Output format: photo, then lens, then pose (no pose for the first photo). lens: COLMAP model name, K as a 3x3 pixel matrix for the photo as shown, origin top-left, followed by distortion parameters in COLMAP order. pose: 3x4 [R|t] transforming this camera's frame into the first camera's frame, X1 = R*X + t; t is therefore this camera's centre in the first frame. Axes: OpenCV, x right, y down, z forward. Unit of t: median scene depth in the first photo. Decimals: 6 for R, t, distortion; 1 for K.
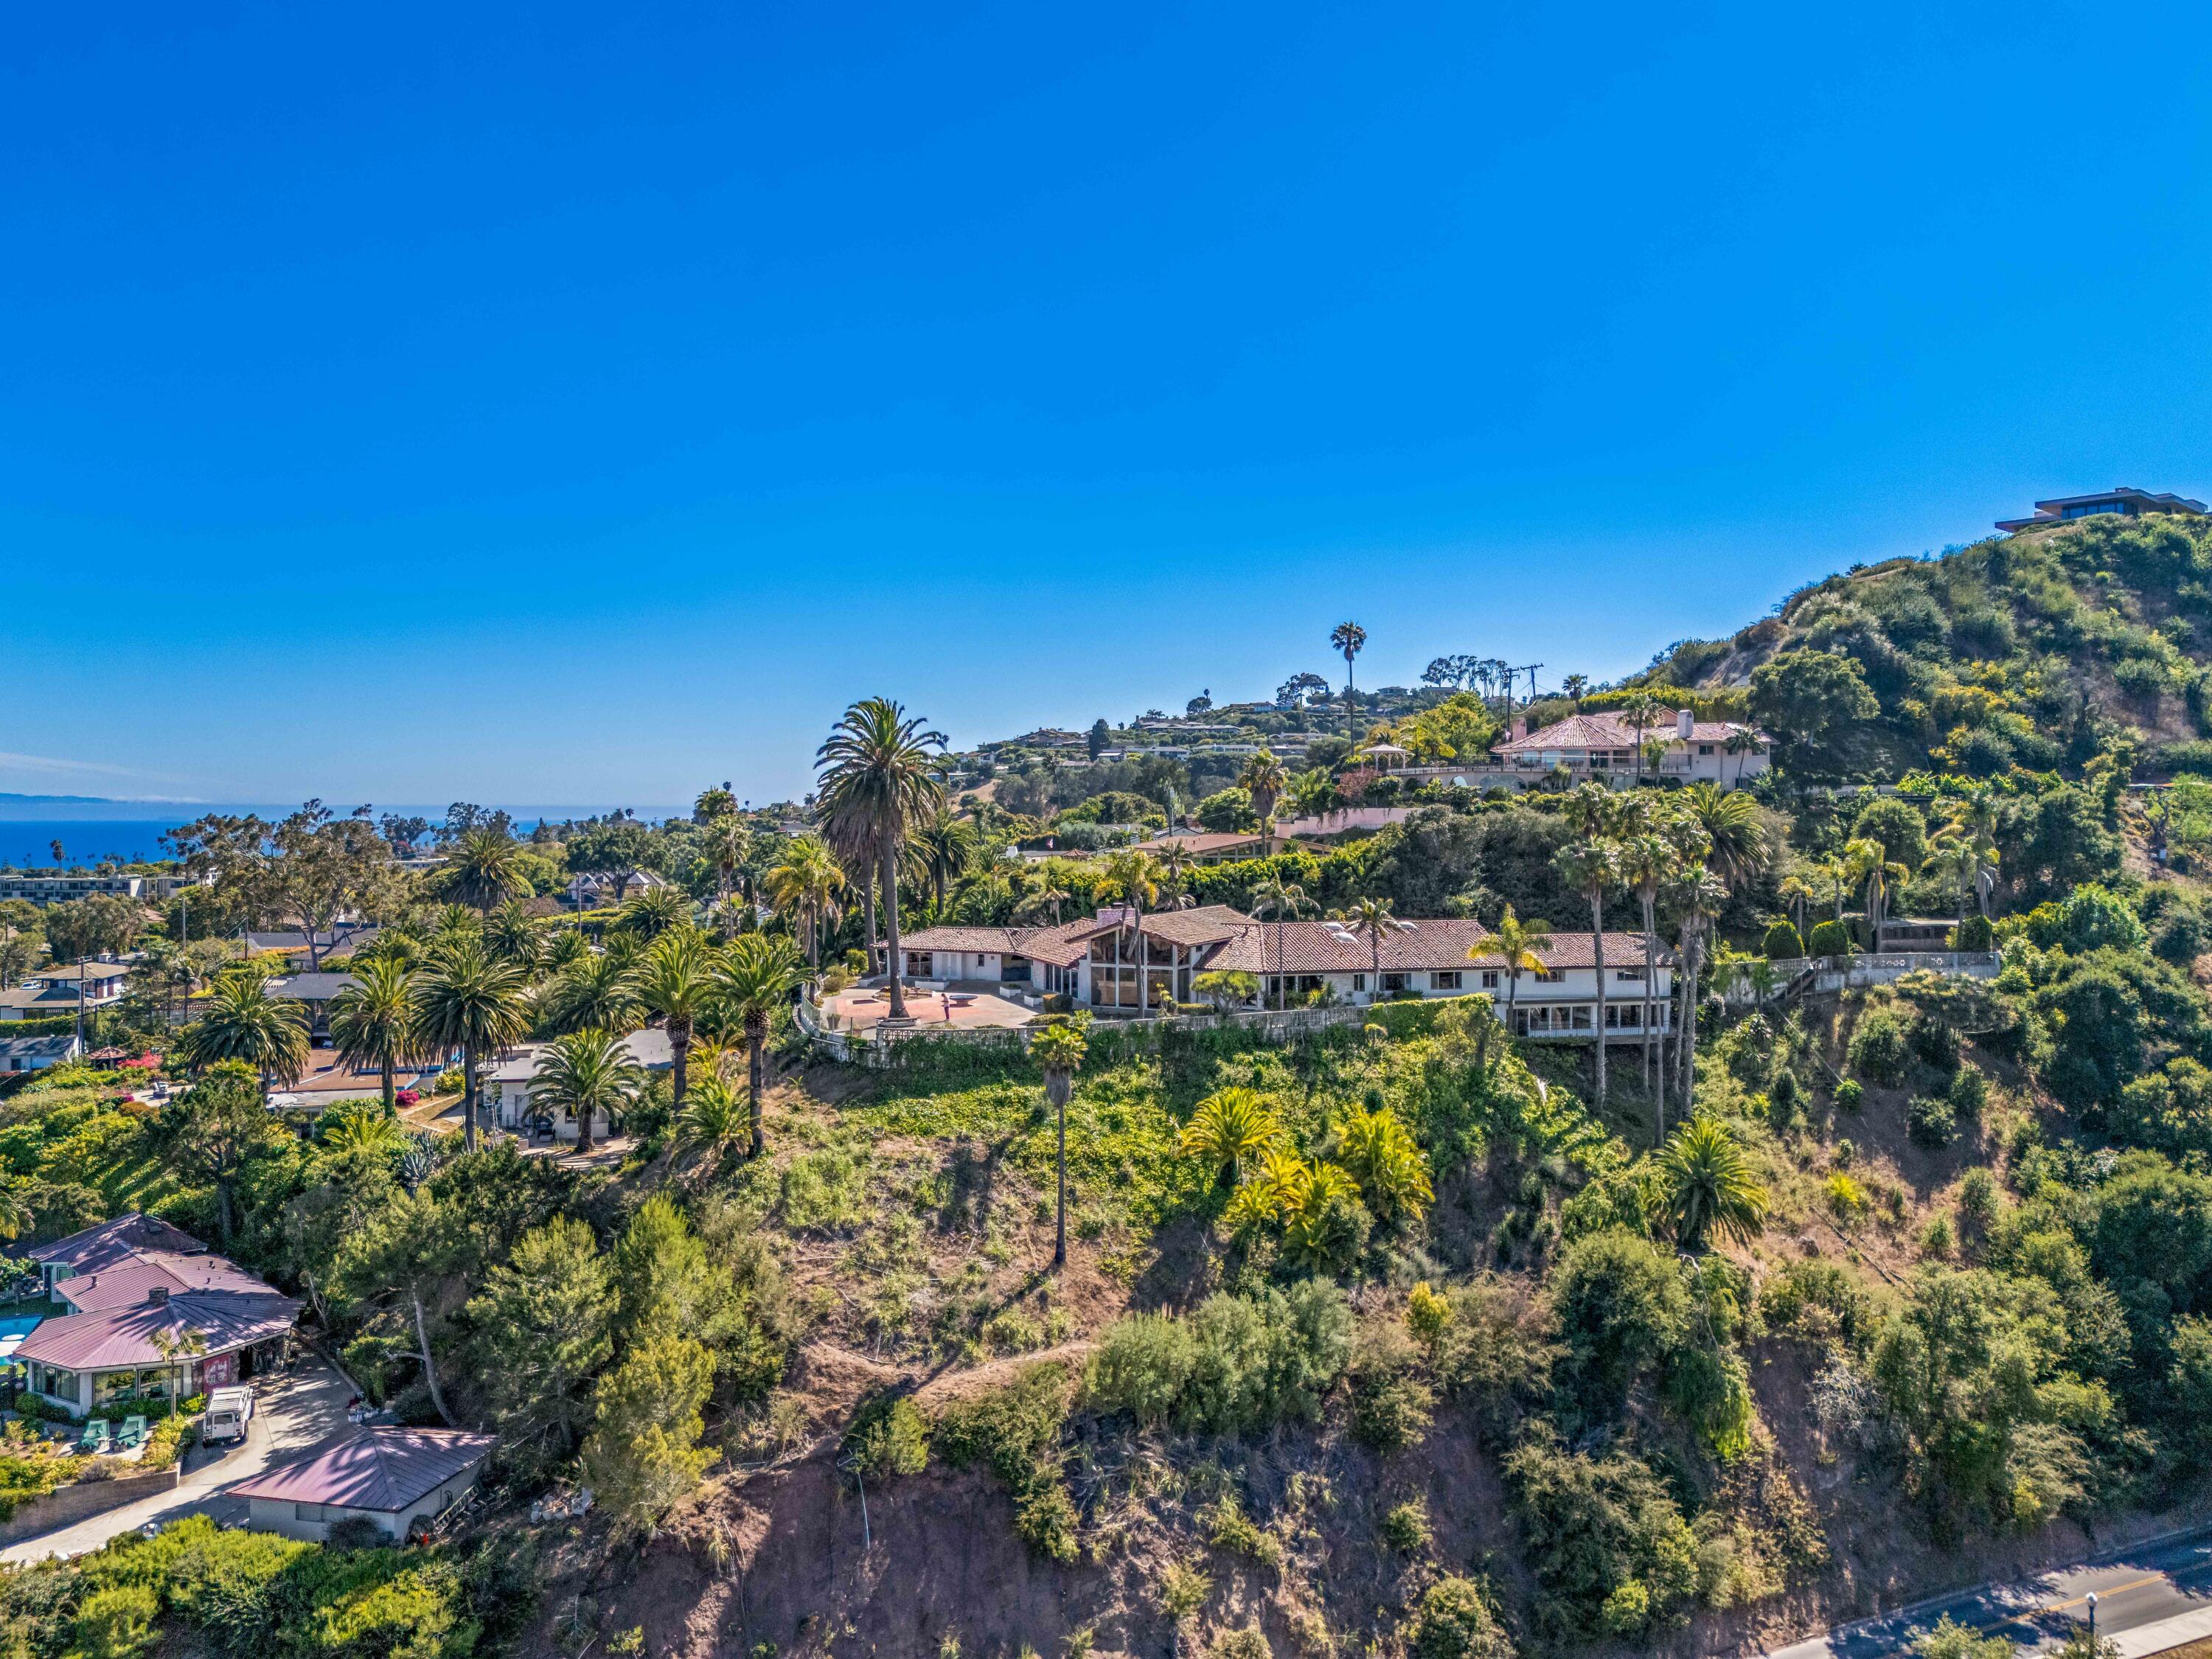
lens RADIAL K [[1612.9, 0, 1135.7], [0, 1612.9, 829.9], [0, 0, 1]] dist [0.083987, -0.097821]
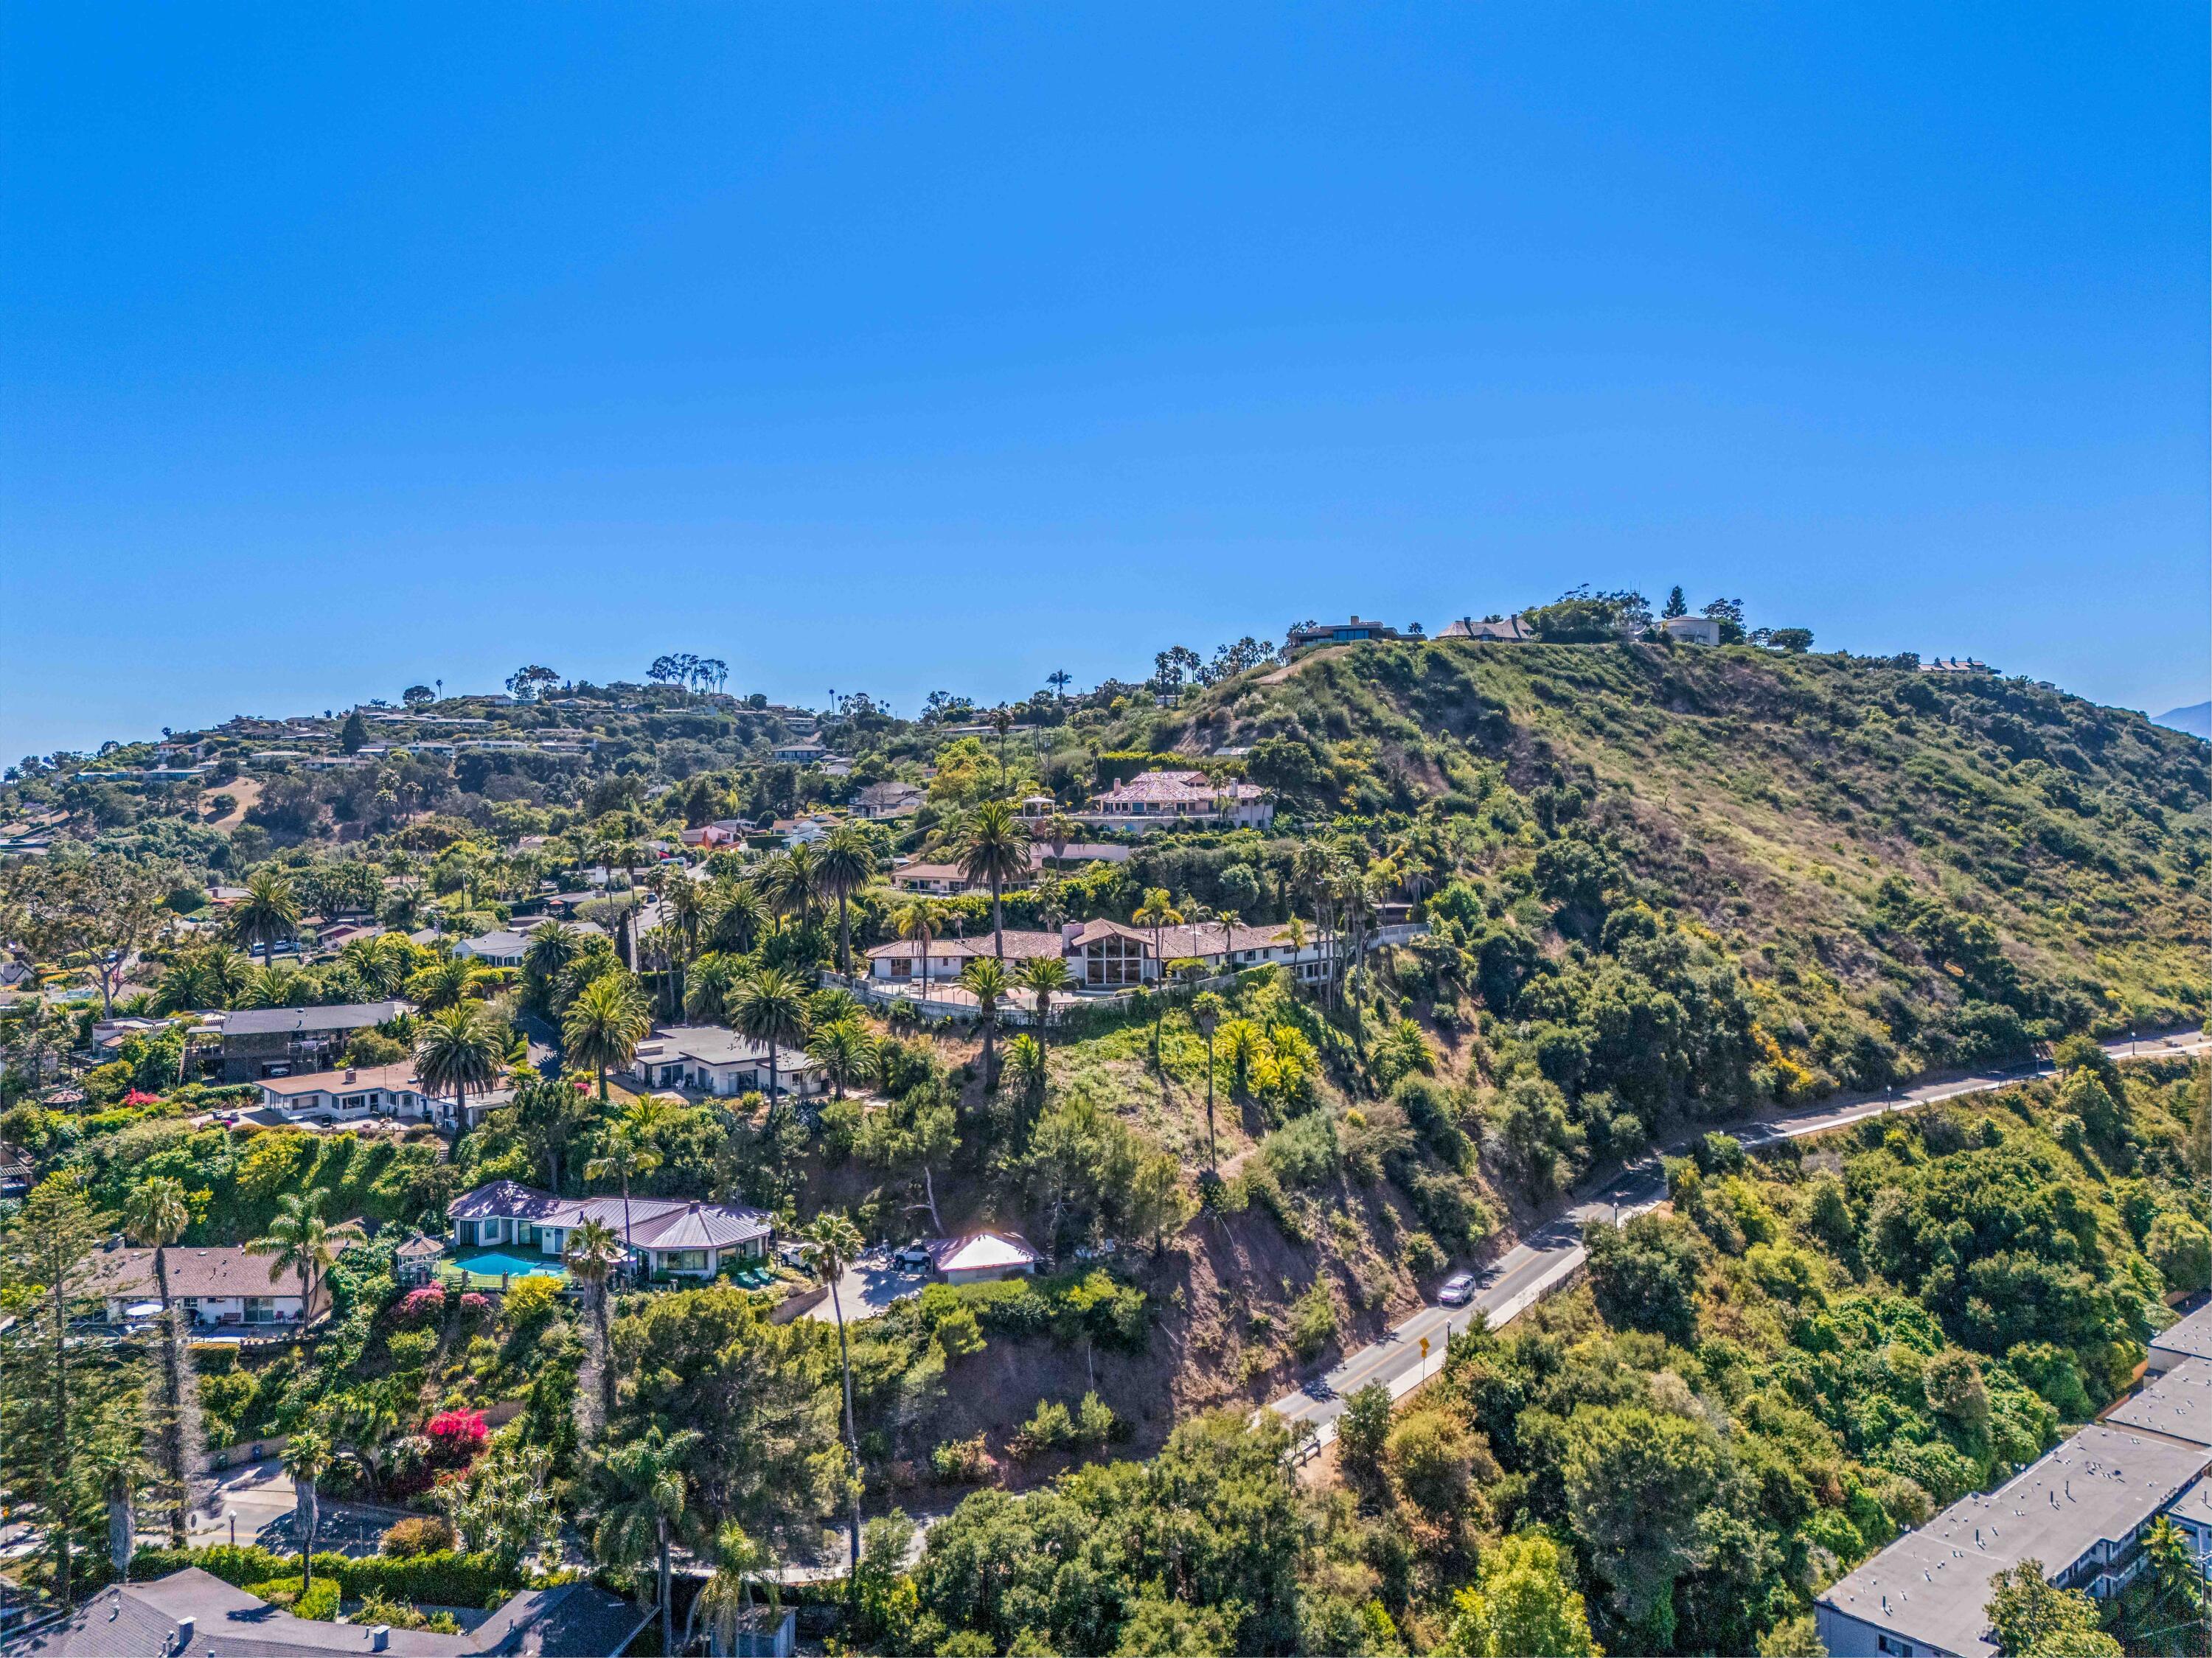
lens RADIAL K [[1576.8, 0, 1106.0], [0, 1576.8, 829.0], [0, 0, 1]] dist [0.108952, -0.120860]
pose [[0.863240, -0.017727, 0.504482, -0.490050], [0.010236, 0.999792, 0.017617, -0.046523], [-0.504690, -0.010043, 0.863242, -0.242055]]
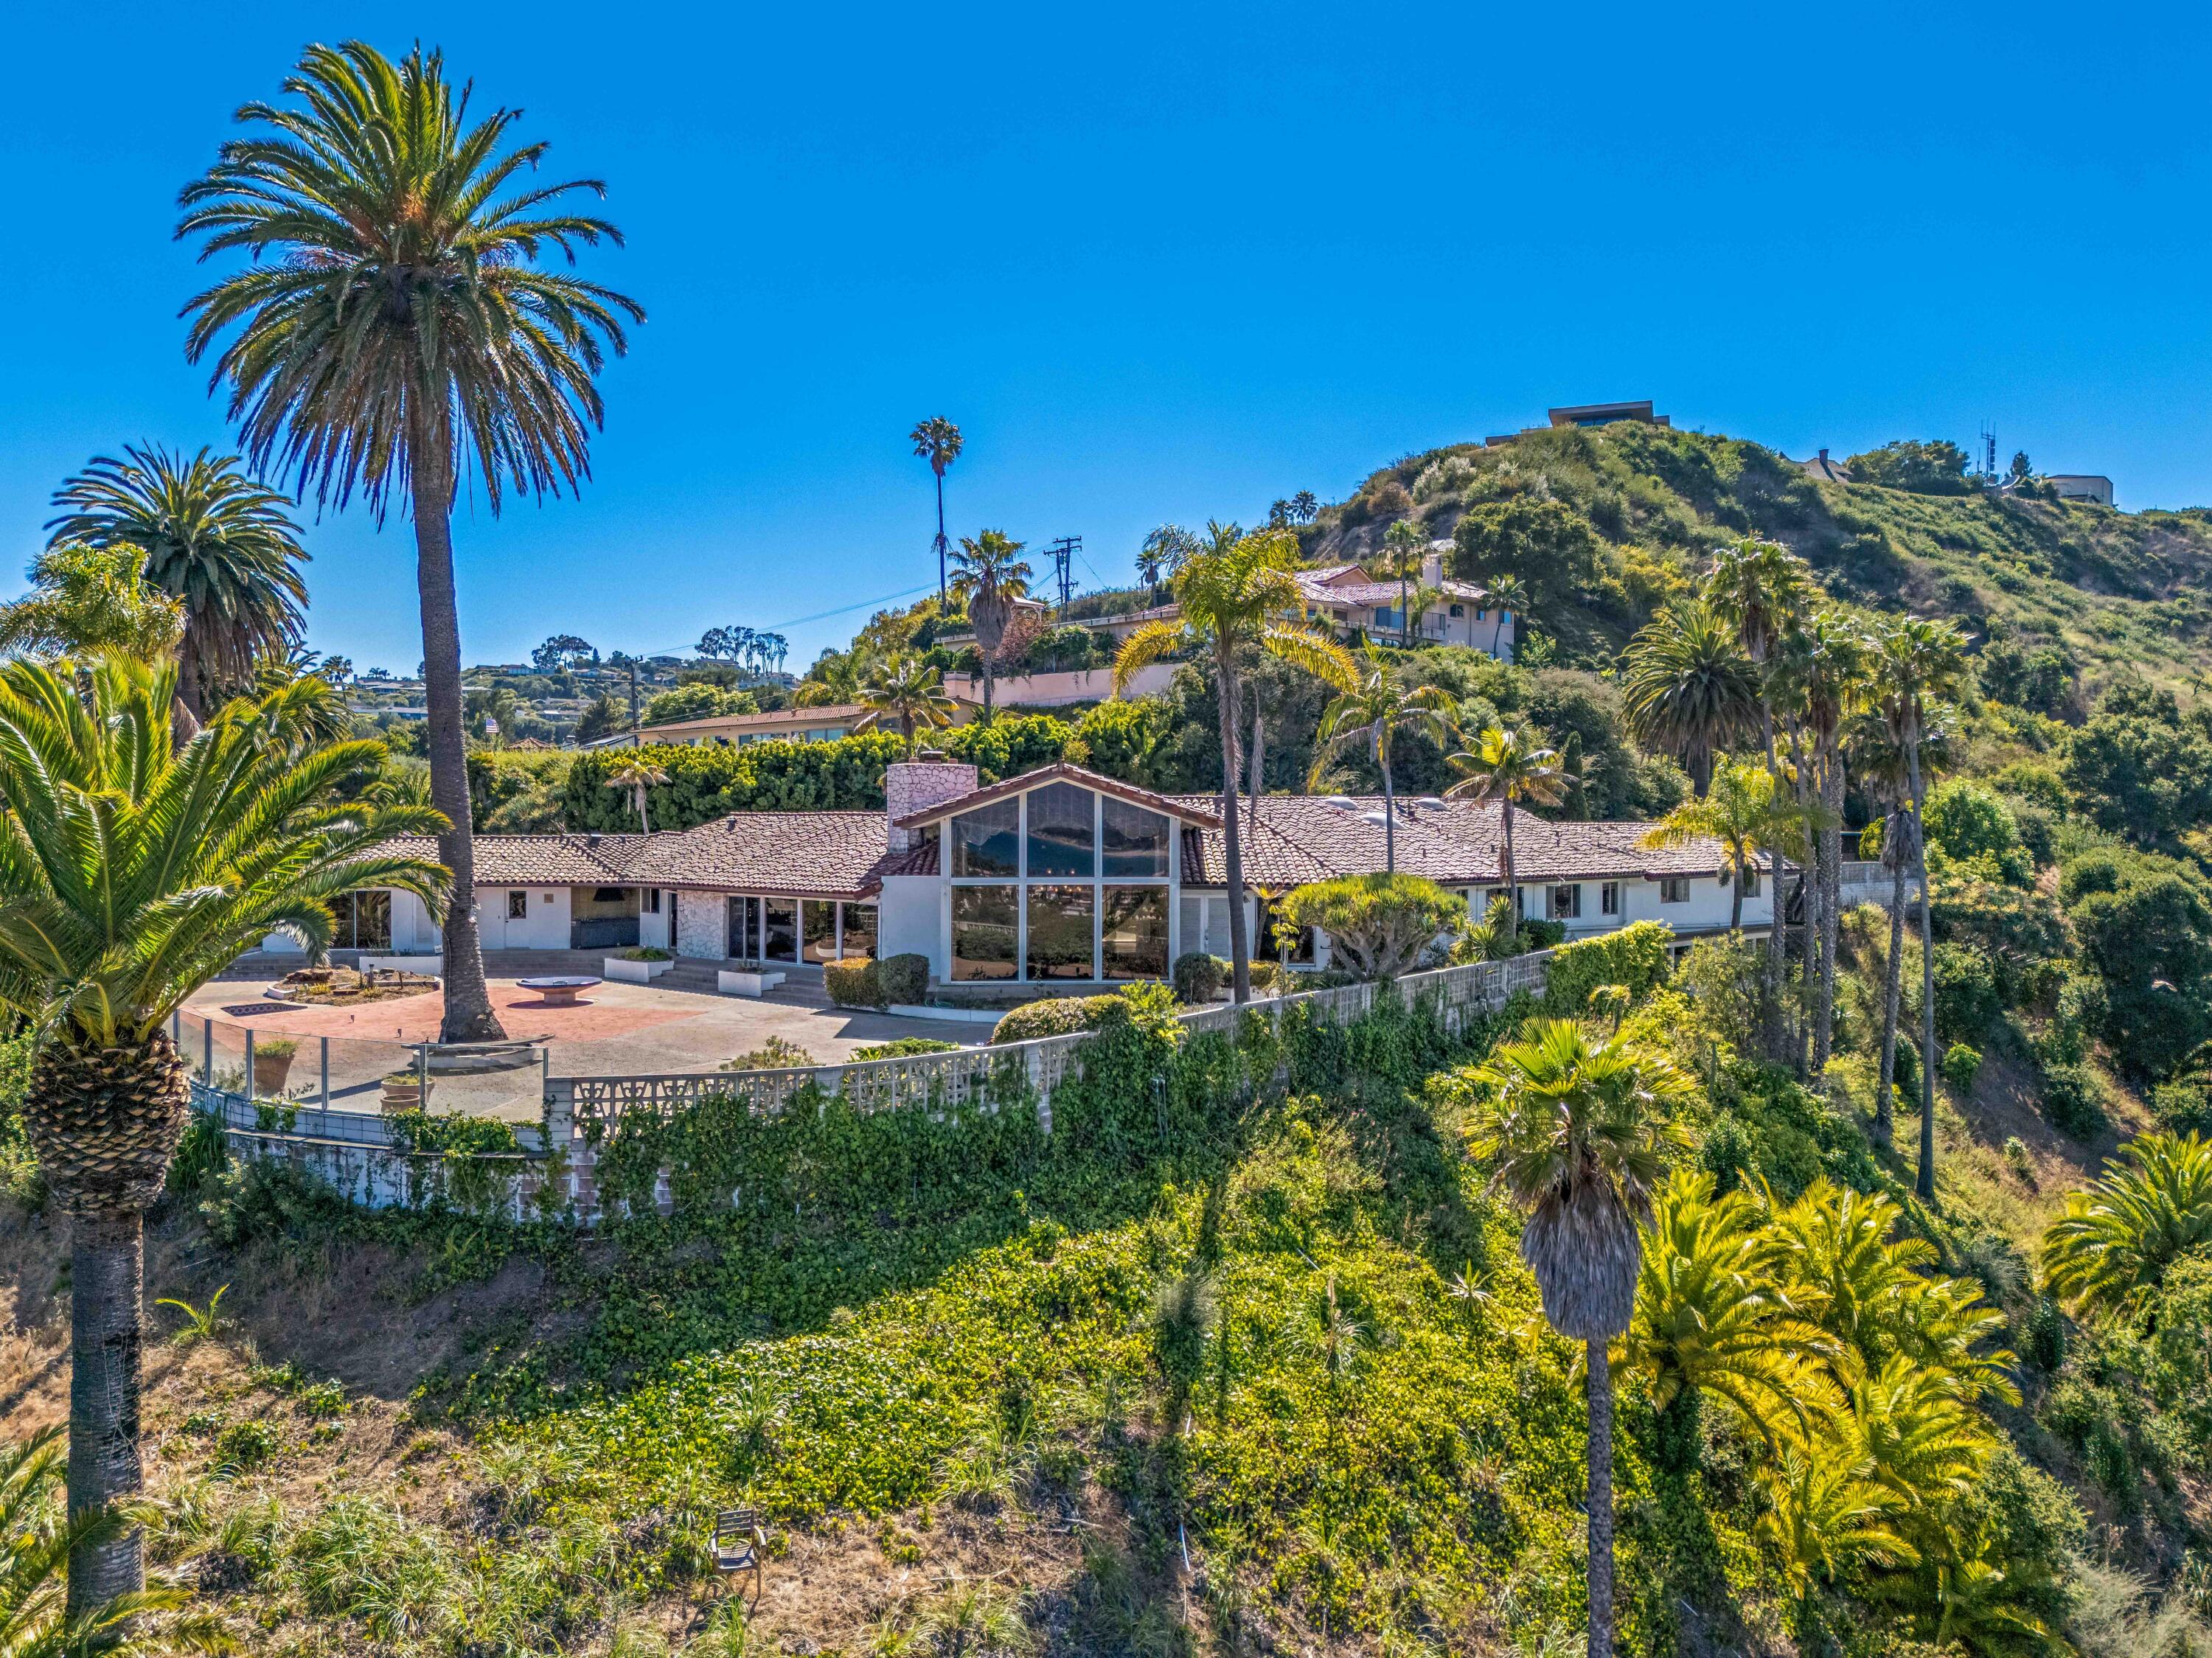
lens RADIAL K [[1596.4, 0, 1102.3], [0, 1596.4, 847.8], [0, 0, 1]] dist [0.099634, -0.102949]
pose [[0.899261, -0.010572, 0.437285, -0.100318], [0.004405, 0.999876, 0.015115, 0.040958], [-0.437390, -0.011666, 0.899196, 0.367729]]
